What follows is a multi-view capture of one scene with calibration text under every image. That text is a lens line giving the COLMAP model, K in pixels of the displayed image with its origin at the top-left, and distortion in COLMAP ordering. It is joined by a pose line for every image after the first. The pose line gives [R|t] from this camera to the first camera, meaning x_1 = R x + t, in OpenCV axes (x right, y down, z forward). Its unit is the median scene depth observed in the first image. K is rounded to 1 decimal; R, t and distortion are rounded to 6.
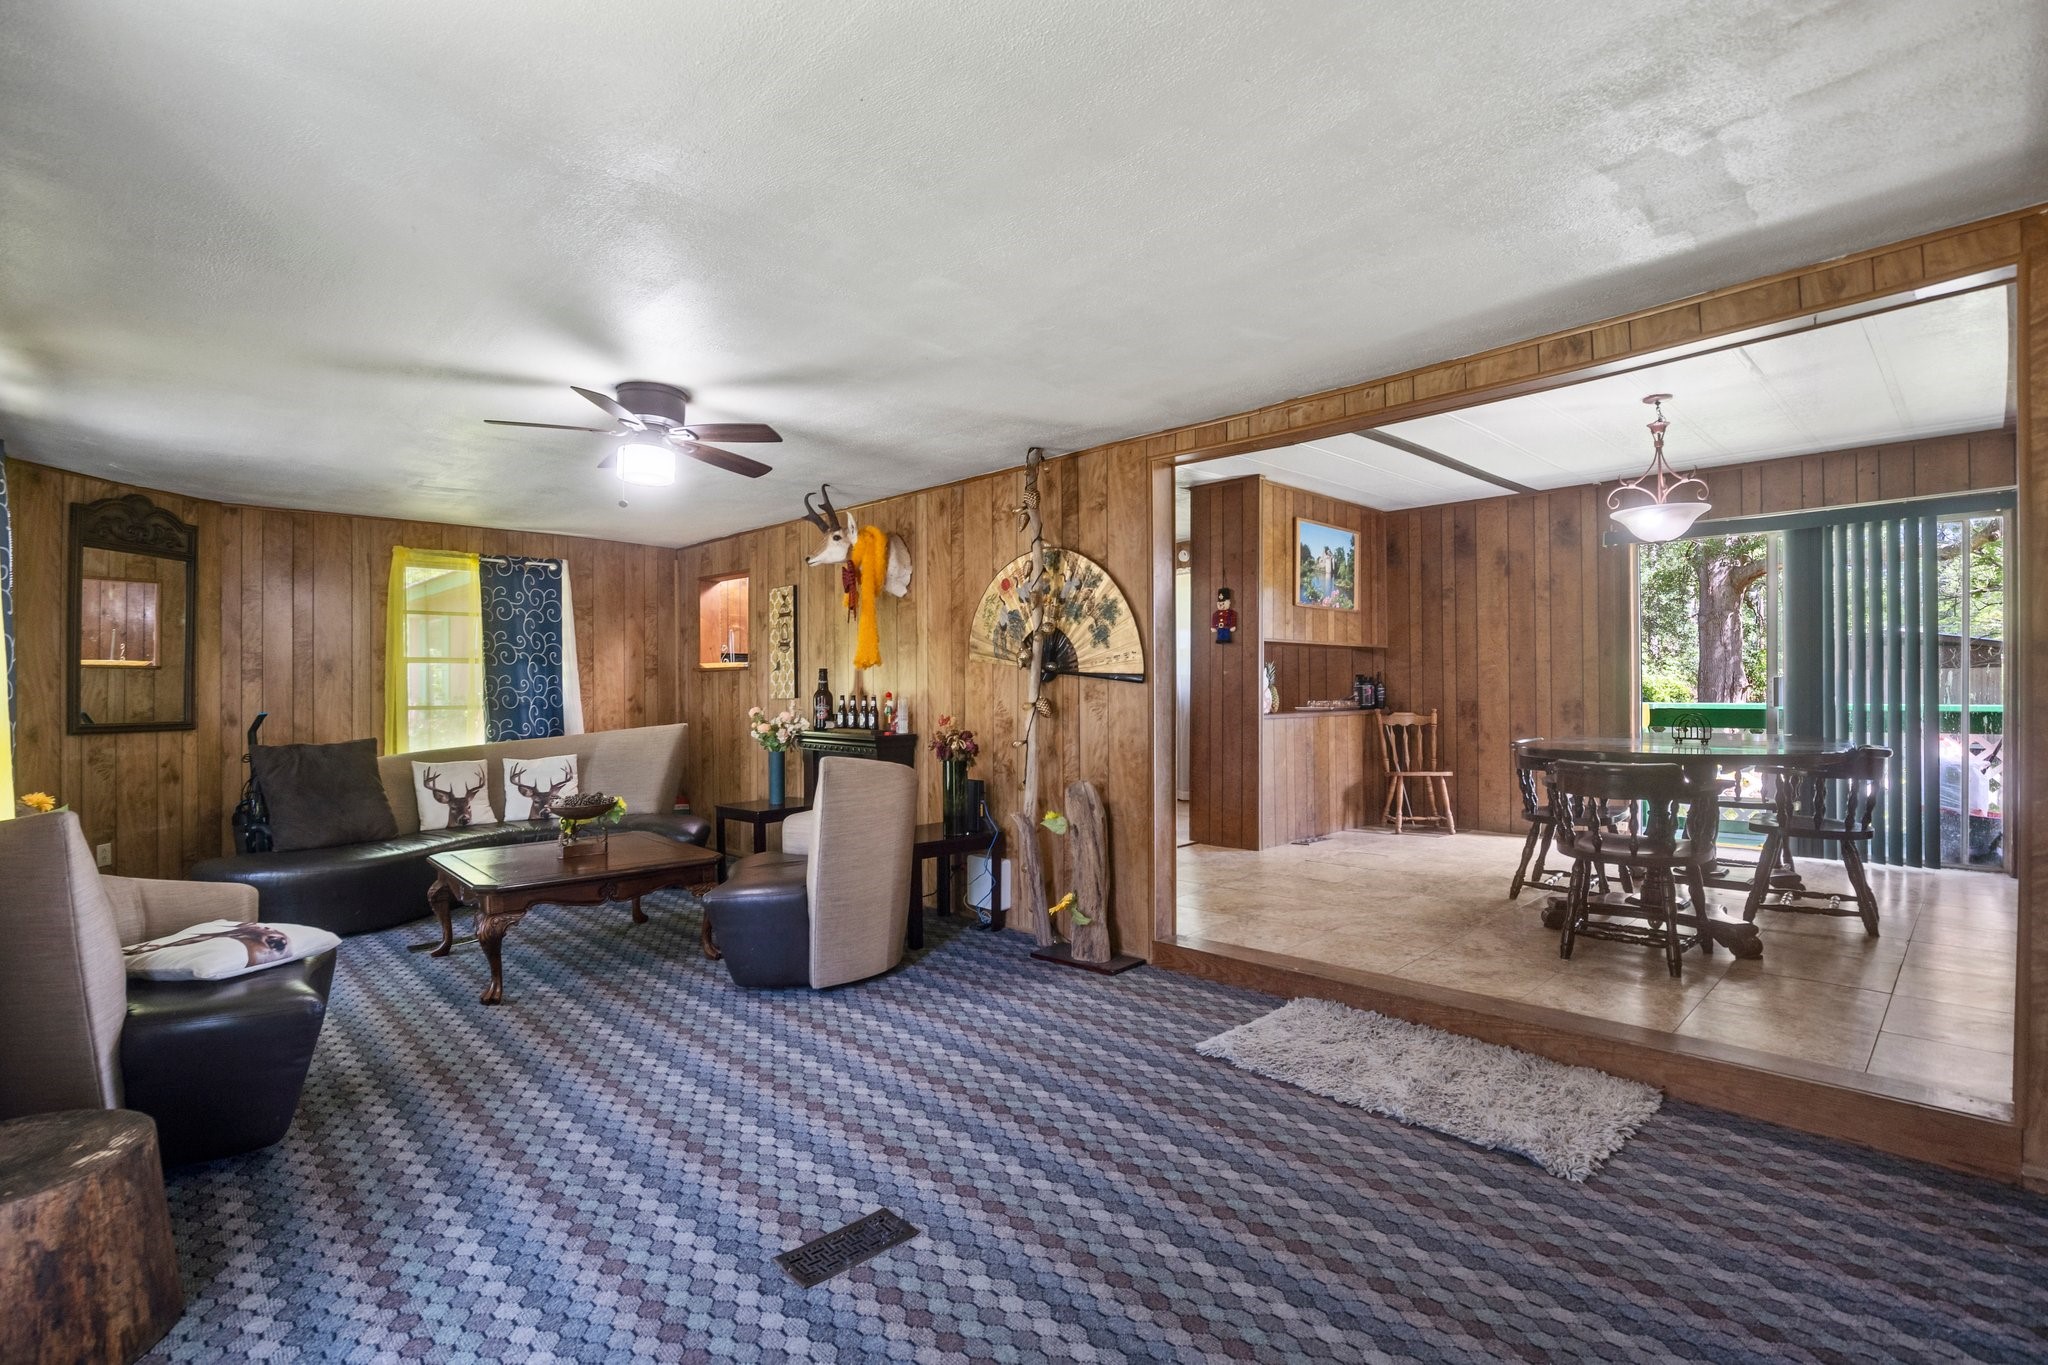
lens RADIAL K [[961.0, 0, 1013.8], [0, 961.0, 691.4], [0, 0, 1]] dist [-0.032871, 0.006689]
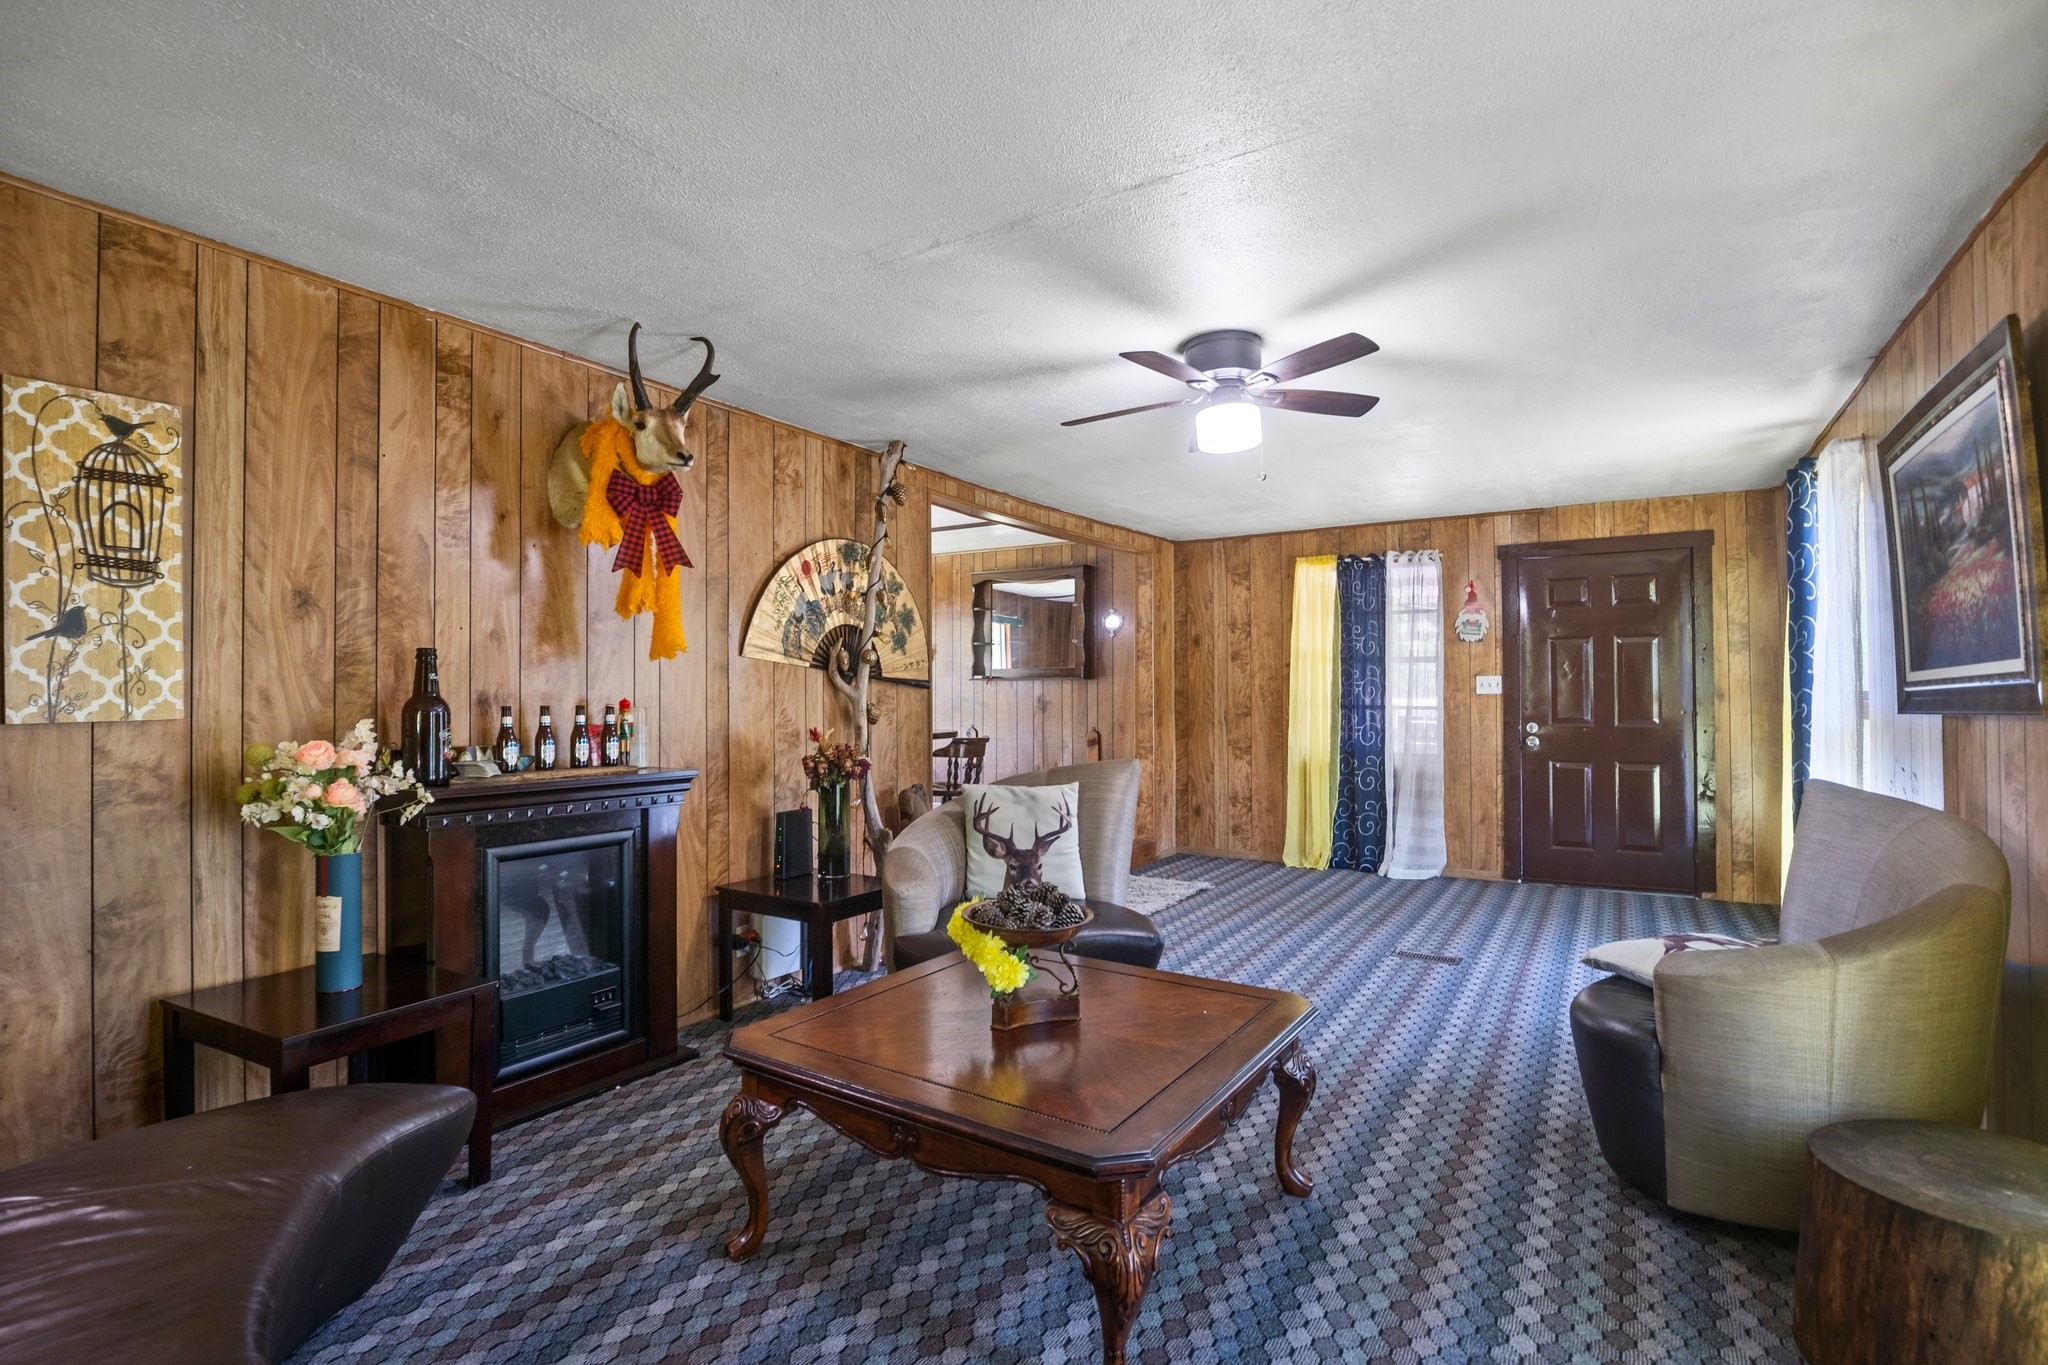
lens RADIAL K [[961.0, 0, 1052.9], [0, 961.0, 681.9], [0, 0, 1]] dist [-0.032871, 0.006689]
pose [[-0.268673, 0.019371, 0.963037, -0.919079], [0.011638, 0.999790, -0.016863, 0.003807], [-0.963161, 0.006677, -0.268842, 1.089409]]
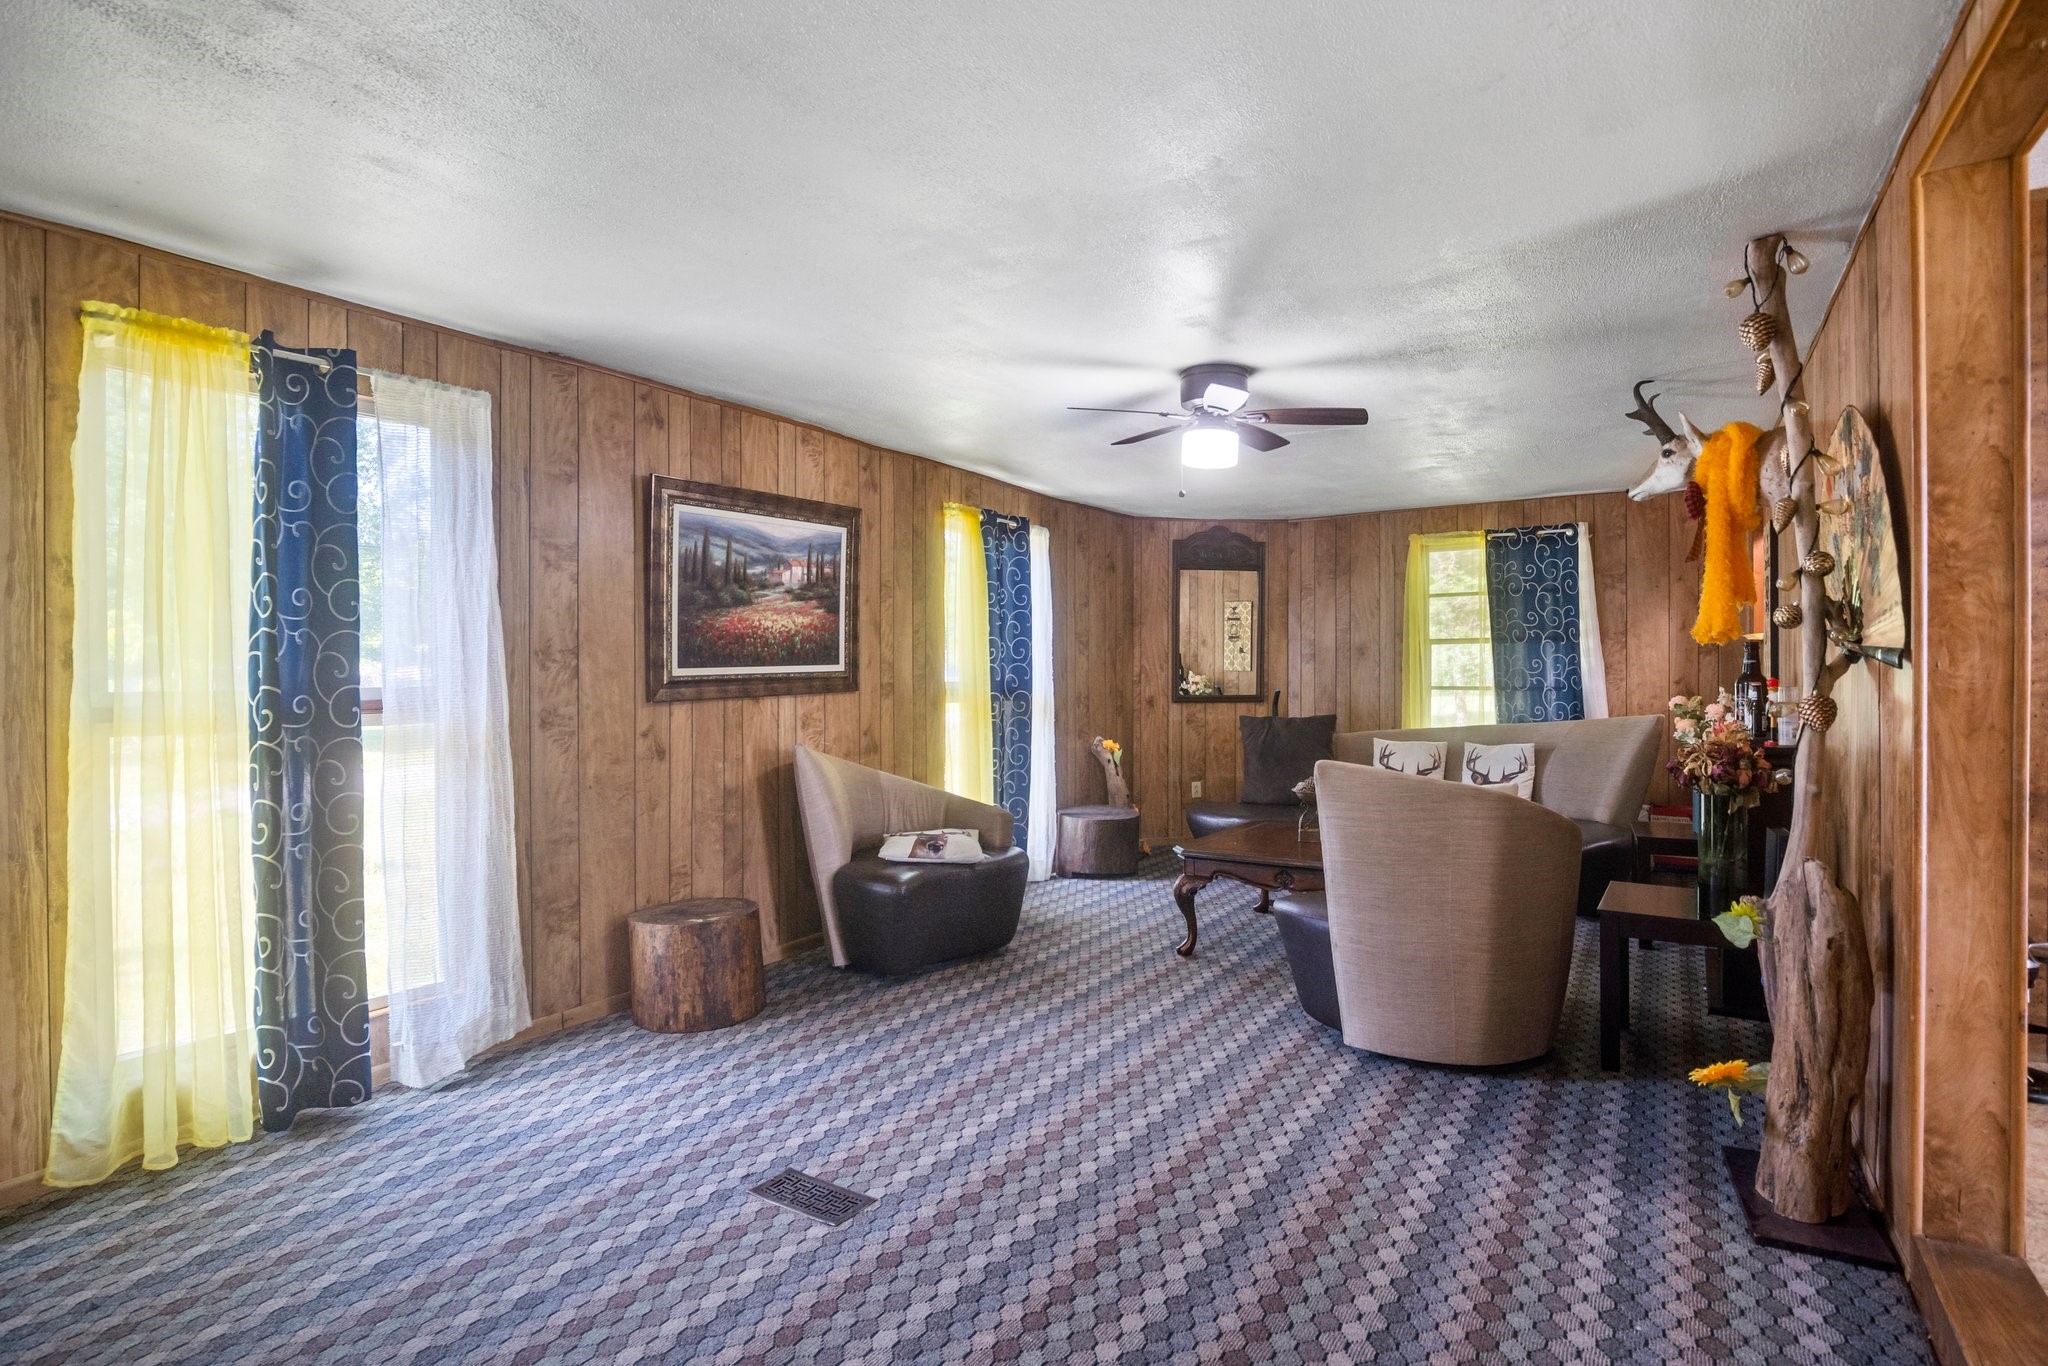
lens RADIAL K [[1017.5, 0, 1057.8], [0, 1017.5, 668.3], [0, 0, 1]] dist [-0.025131, 0.002695]
pose [[0.255782, 0.001624, -0.966733, 0.467059], [0.000021, 0.999999, 0.001685, -0.008268], [0.966734, -0.000451, 0.255782, 0.454733]]
